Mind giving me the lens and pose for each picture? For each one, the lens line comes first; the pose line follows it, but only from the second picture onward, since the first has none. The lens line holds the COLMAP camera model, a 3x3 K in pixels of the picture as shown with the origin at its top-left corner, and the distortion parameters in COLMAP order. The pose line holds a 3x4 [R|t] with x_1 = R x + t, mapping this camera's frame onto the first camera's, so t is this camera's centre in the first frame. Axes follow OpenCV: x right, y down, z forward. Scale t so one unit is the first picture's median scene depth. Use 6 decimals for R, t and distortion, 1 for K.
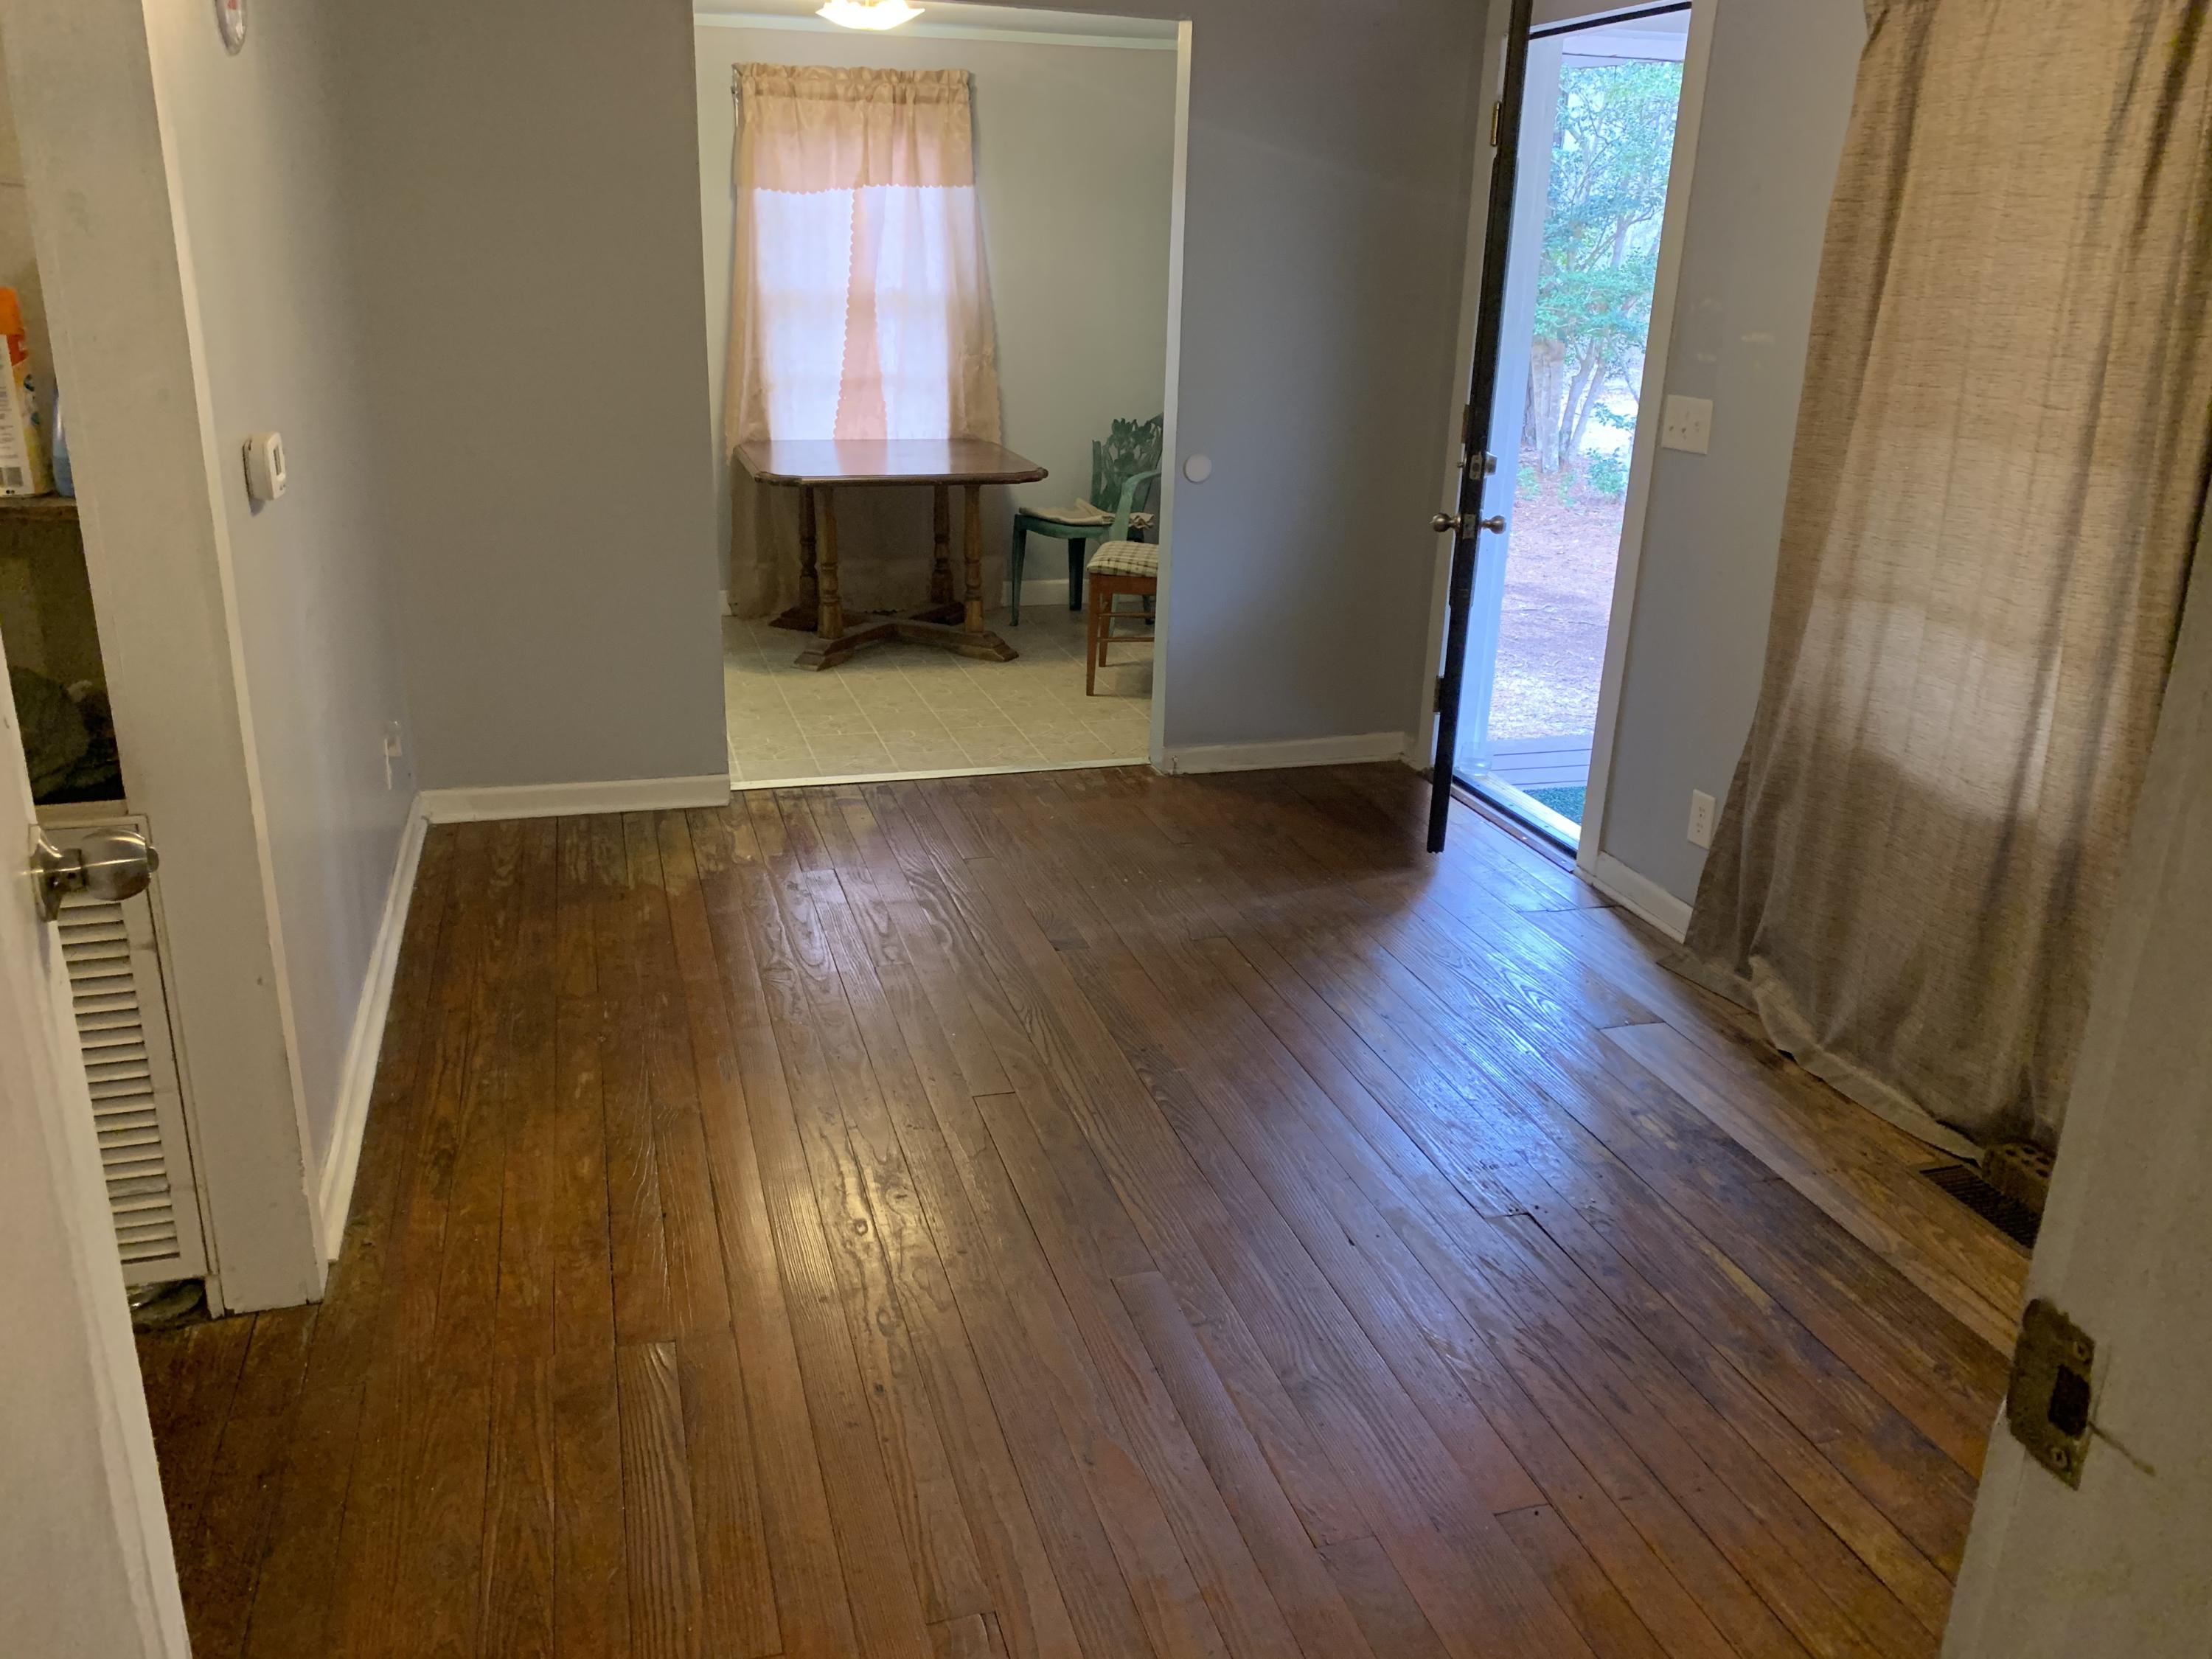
lens RADIAL K [[1677.2, 0, 1112.0], [0, 1677.2, 836.9], [0, 0, 1]] dist [0.052597, -0.062972]
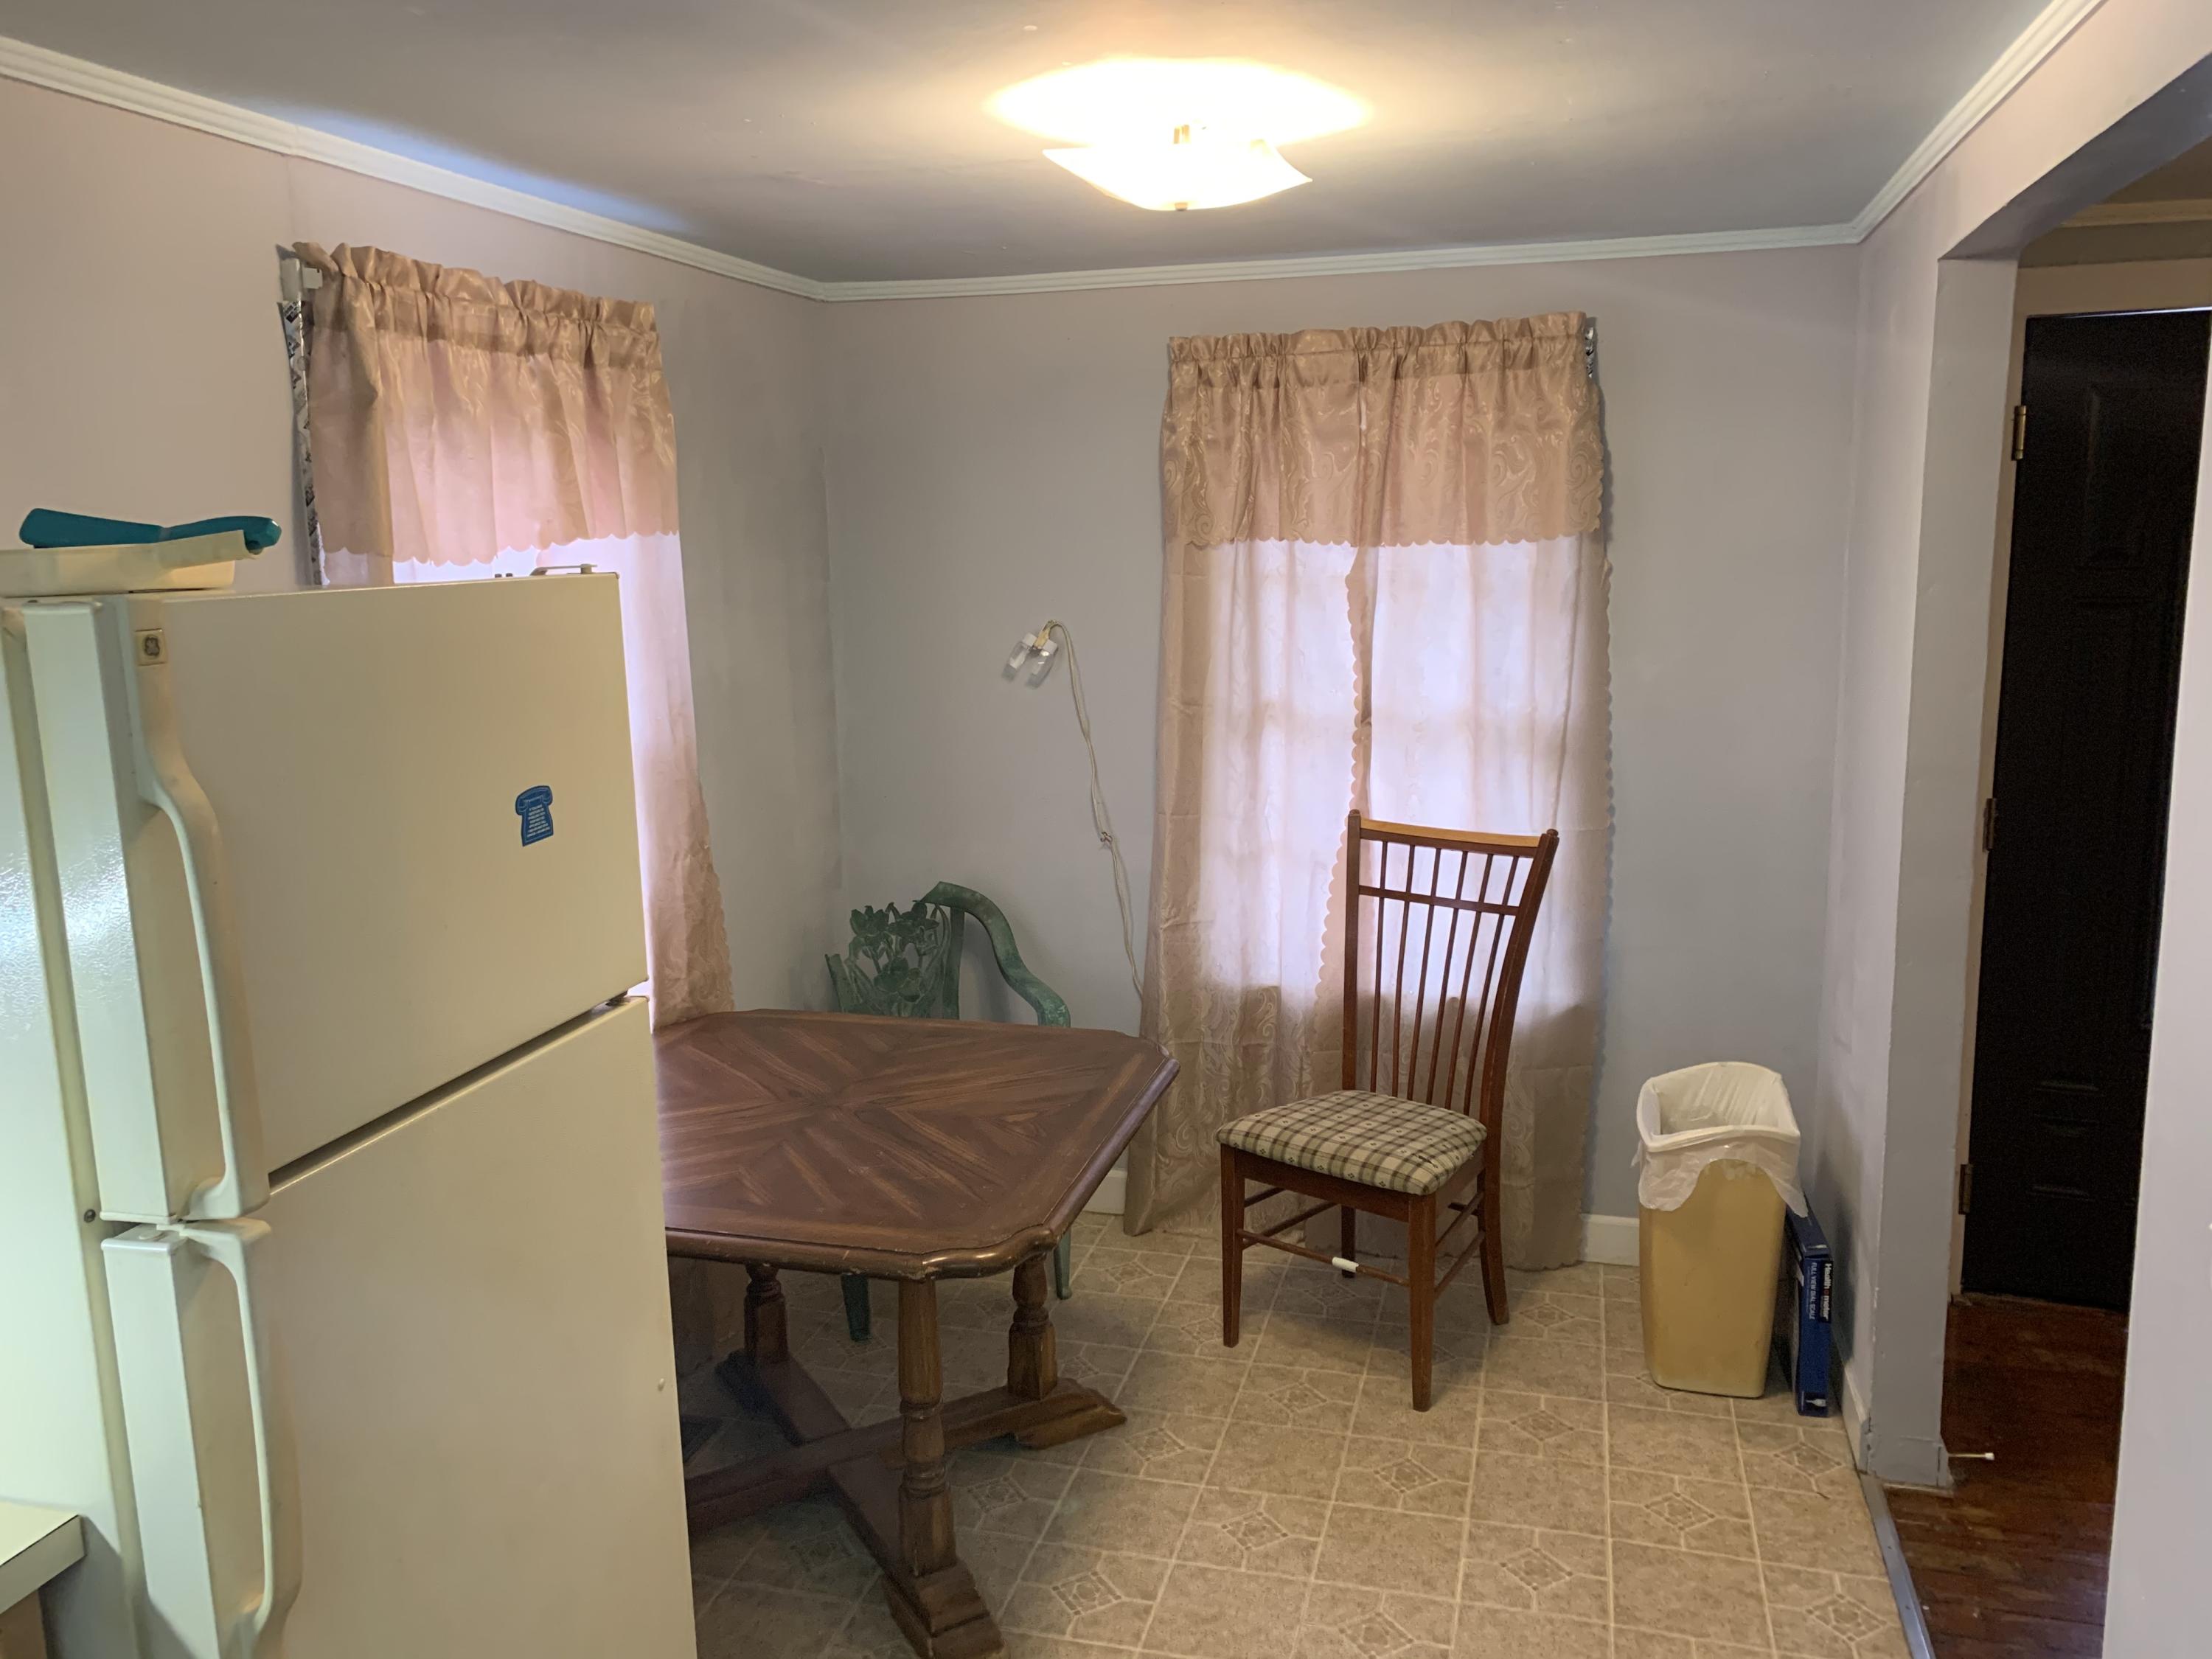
lens RADIAL K [[1677.2, 0, 1112.0], [0, 1677.2, 836.9], [0, 0, 1]] dist [0.052597, -0.062972]
pose [[0.545985, -0.190986, 0.815736, -0.447322], [0.315742, 0.948784, 0.010805, -0.278127], [-0.776020, 0.251663, 0.578324, 0.670872]]
